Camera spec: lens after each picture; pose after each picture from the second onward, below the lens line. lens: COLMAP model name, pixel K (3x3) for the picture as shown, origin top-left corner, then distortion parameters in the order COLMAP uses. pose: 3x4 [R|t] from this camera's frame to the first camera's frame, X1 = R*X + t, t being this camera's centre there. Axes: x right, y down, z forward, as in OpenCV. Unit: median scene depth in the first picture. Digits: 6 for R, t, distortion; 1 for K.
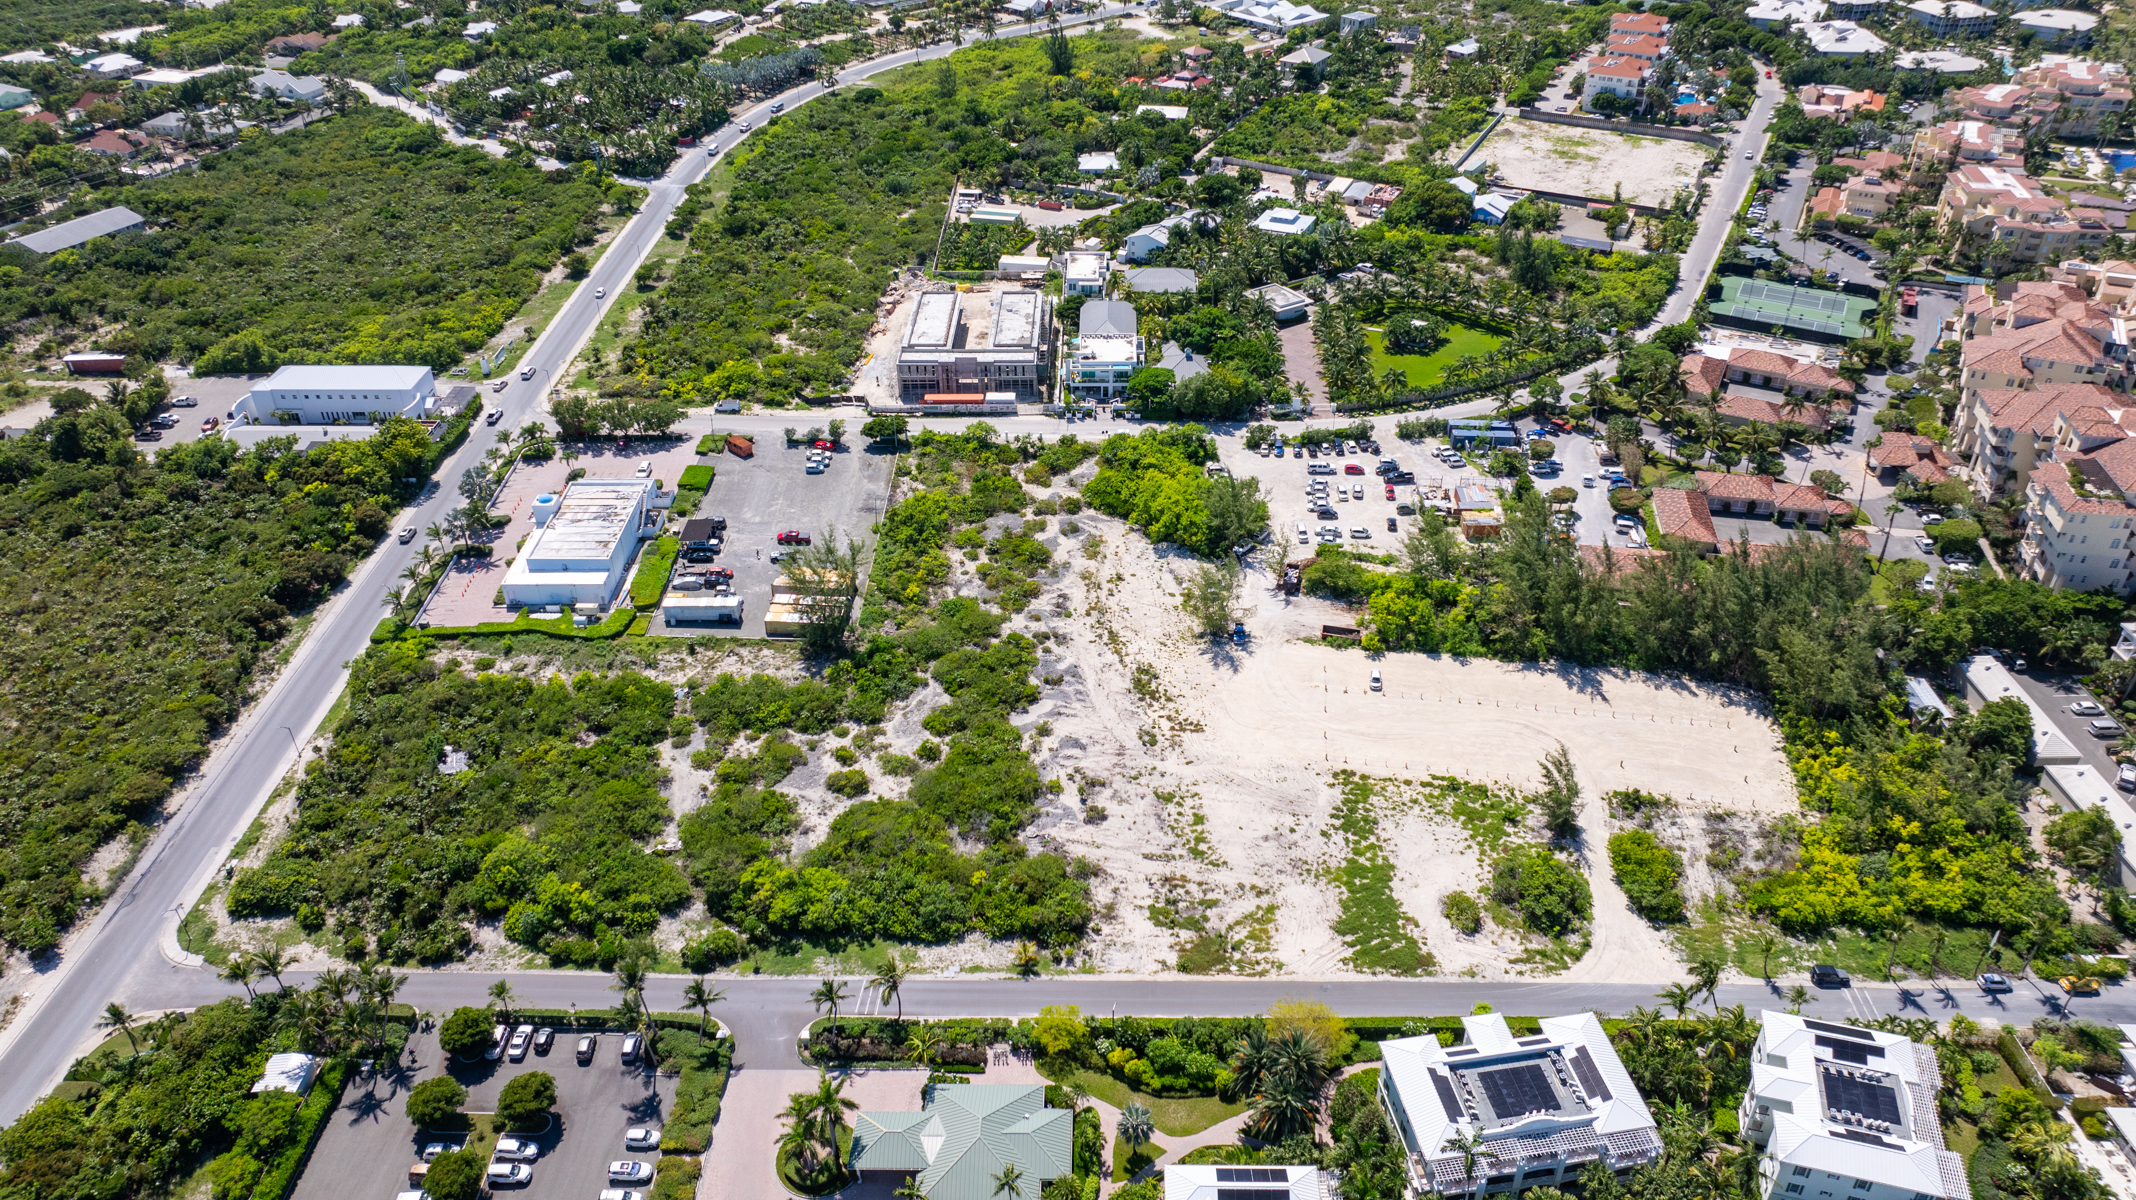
lens RADIAL K [[1489.5, 0, 1078.9], [0, 1489.5, 602.3], [0, 0, 1]] dist [-0.014795, -0.007517]
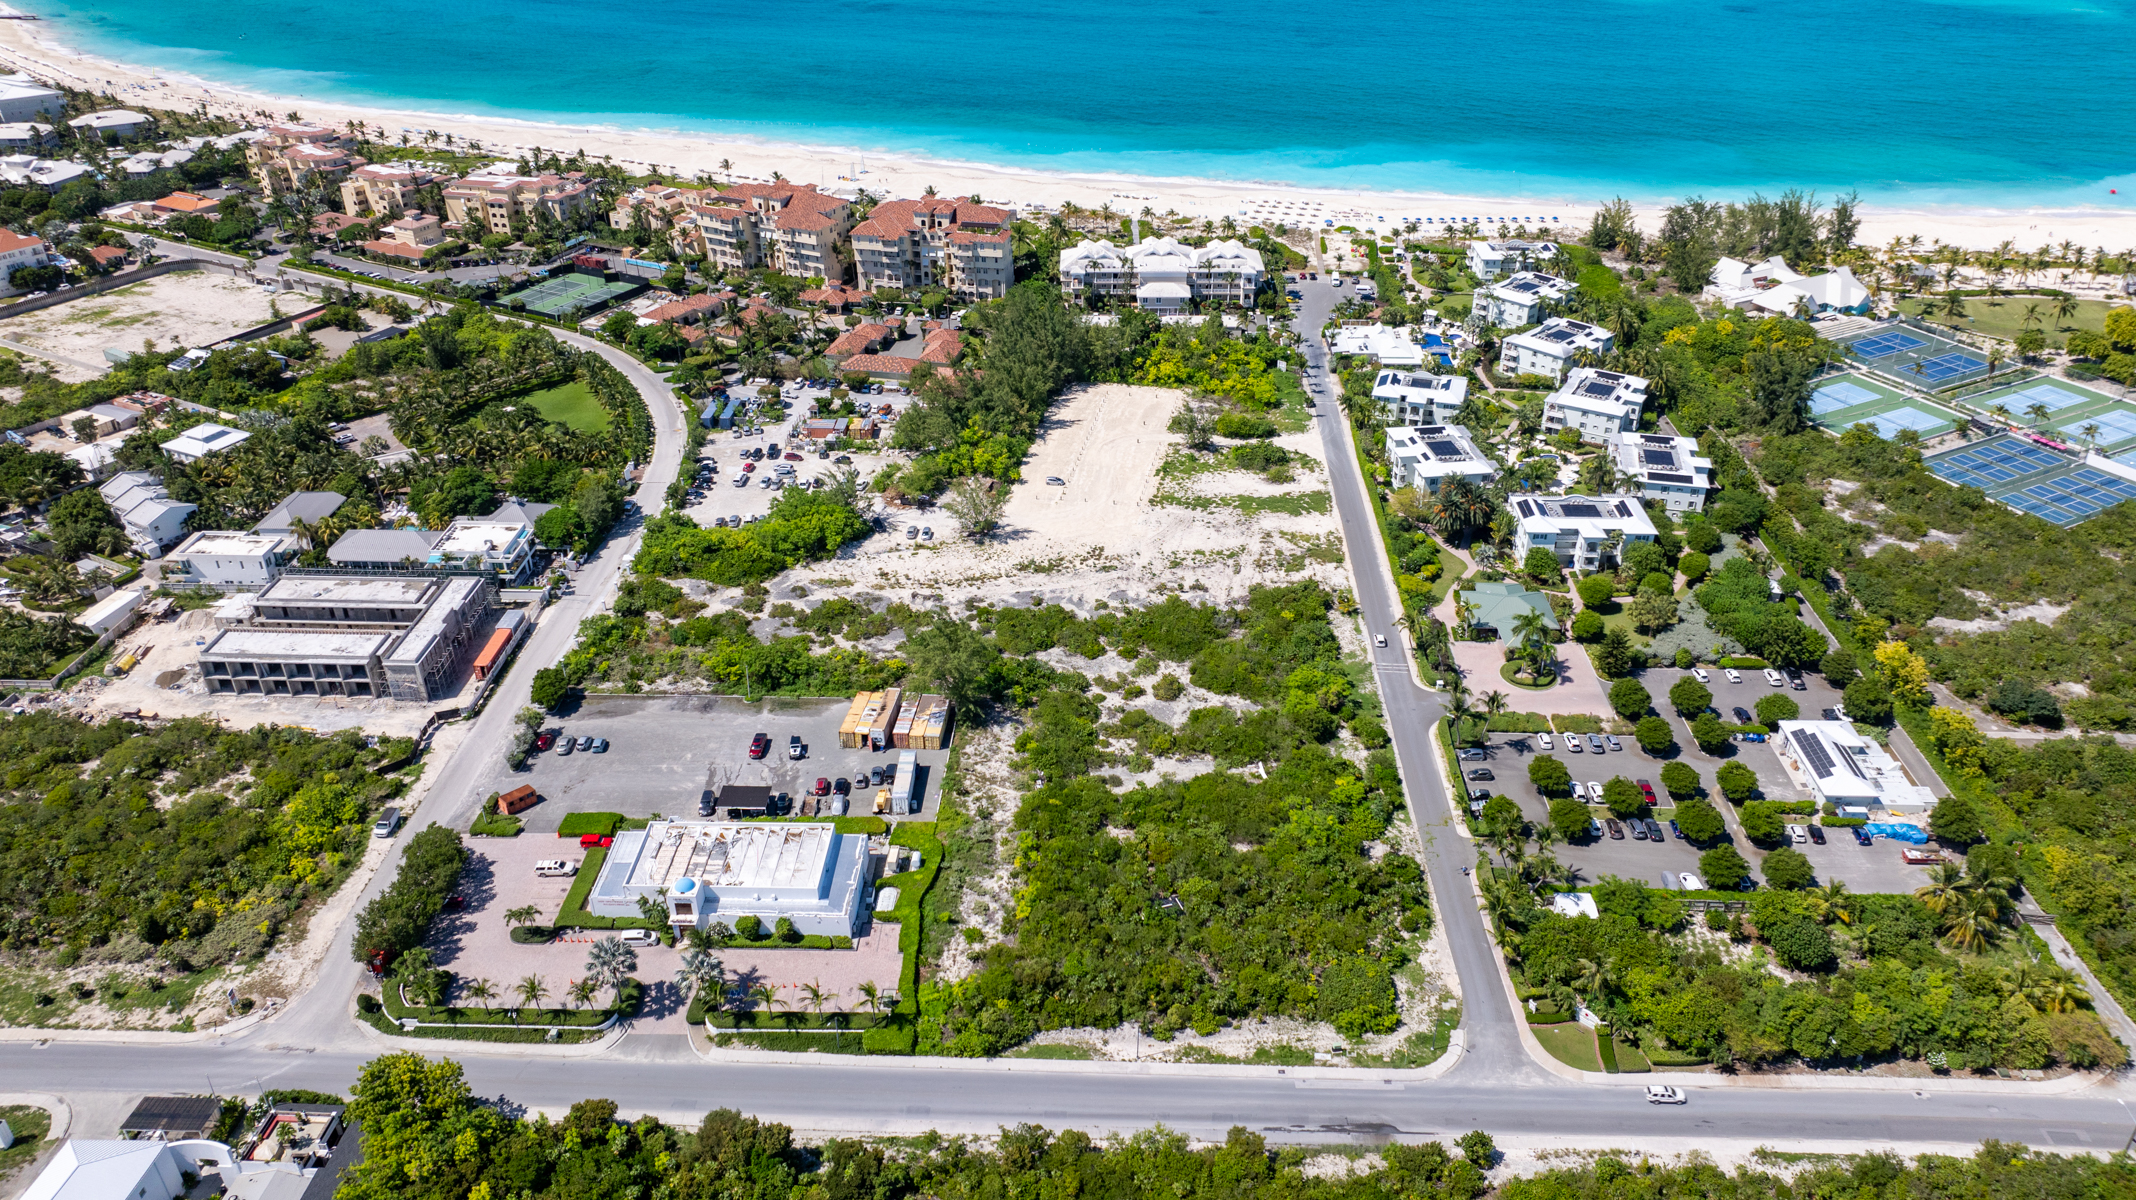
lens RADIAL K [[1500.4, 0, 1077.9], [0, 1500.4, 591.1], [0, 0, 1]] dist [-0.012603, -0.004799]
pose [[0.020802, -0.491373, 0.870701, -1.036209], [0.561243, 0.726460, 0.396563, -0.402957], [-0.827390, 0.480426, 0.290891, 0.599591]]
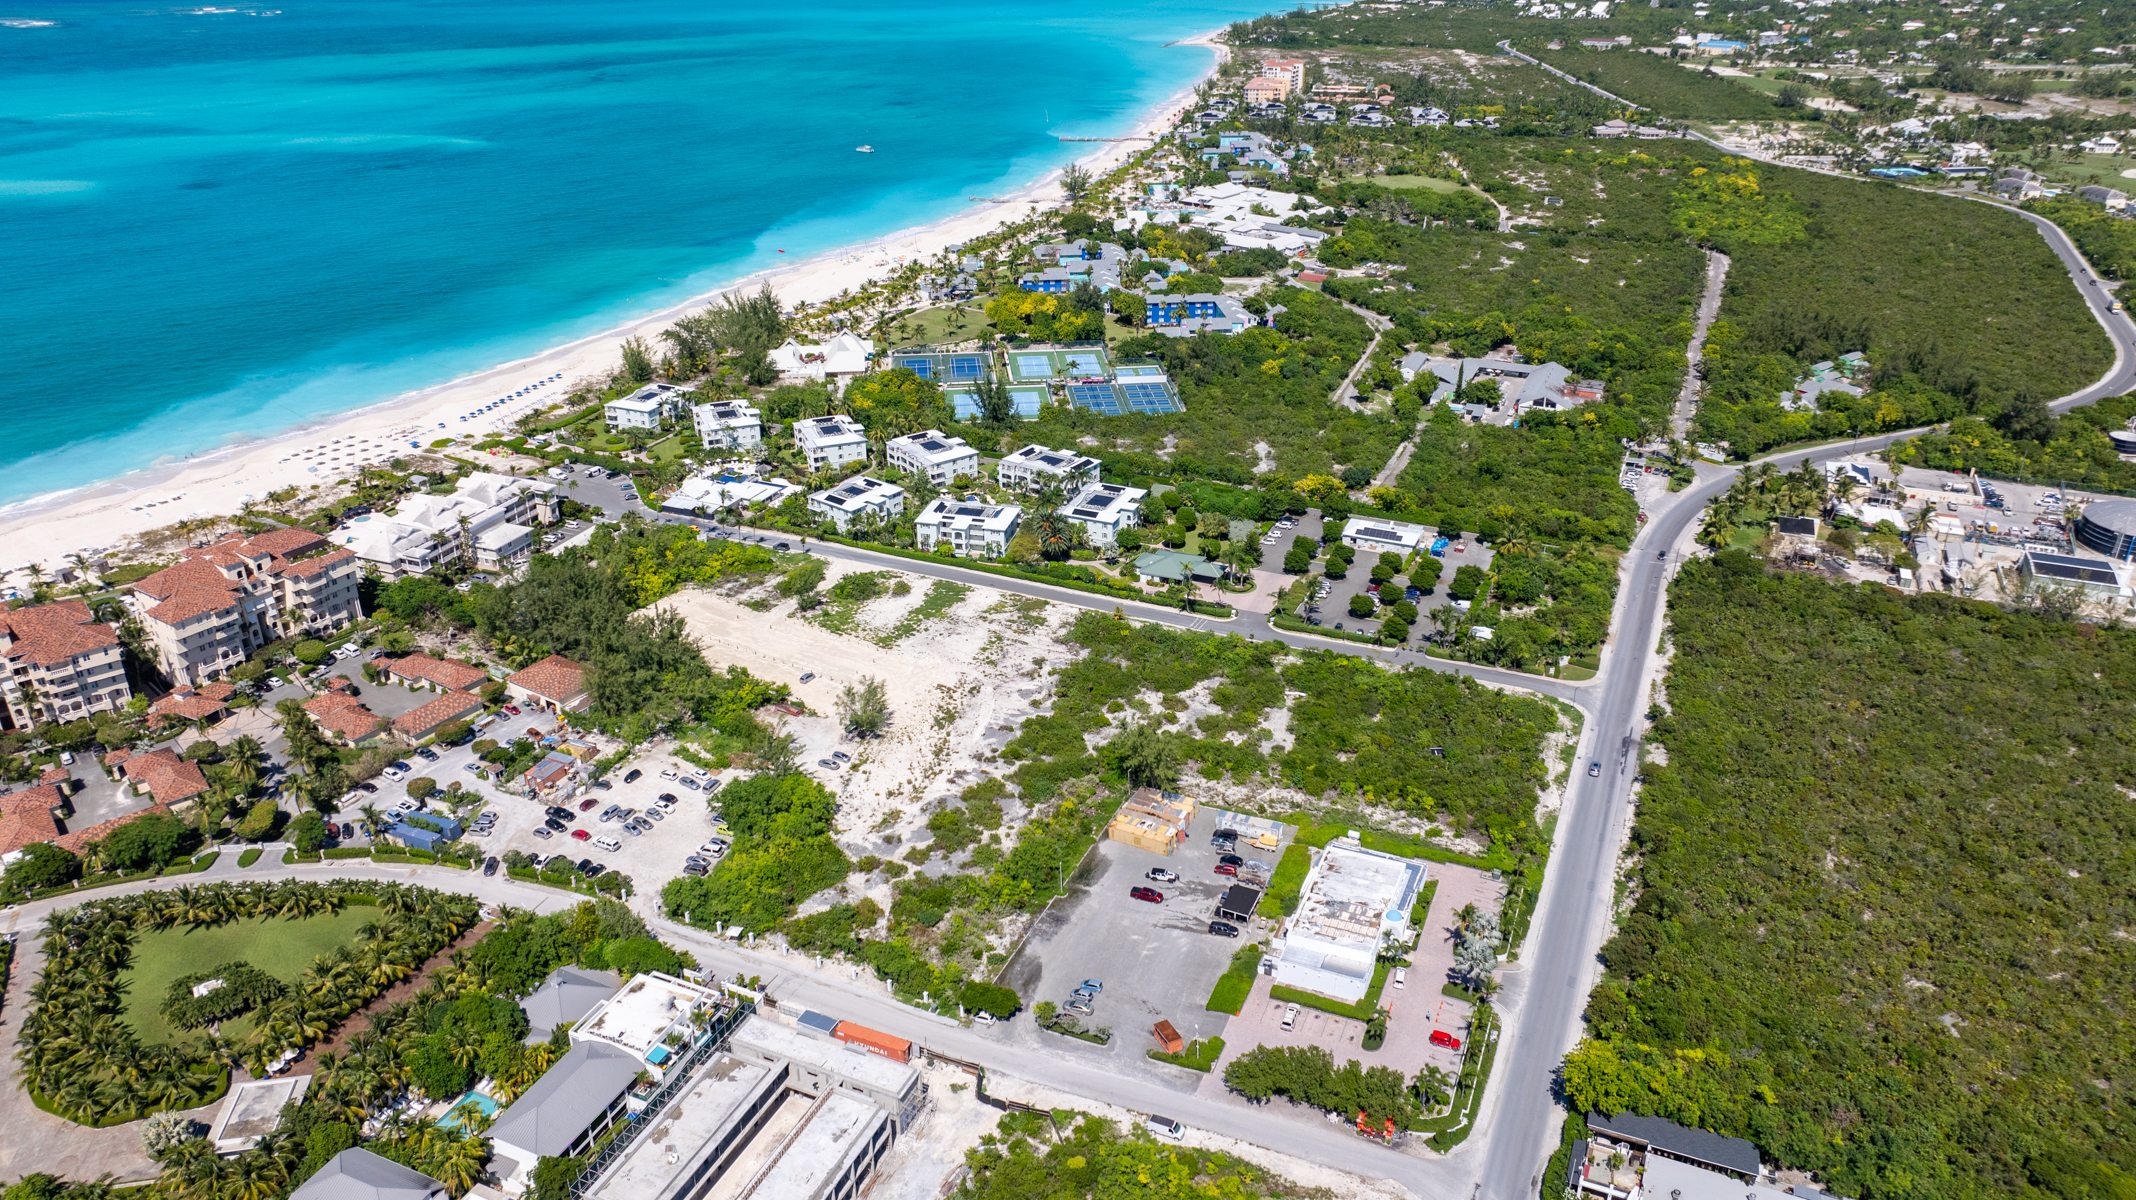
lens RADIAL K [[1500.4, 0, 1077.9], [0, 1500.4, 591.1], [0, 0, 1]] dist [-0.012603, -0.004799]
pose [[-0.922051, -0.157755, 0.353461, -0.523414], [0.224364, 0.526286, 0.820173, -1.084743], [-0.315408, 0.835546, -0.449868, 1.446582]]
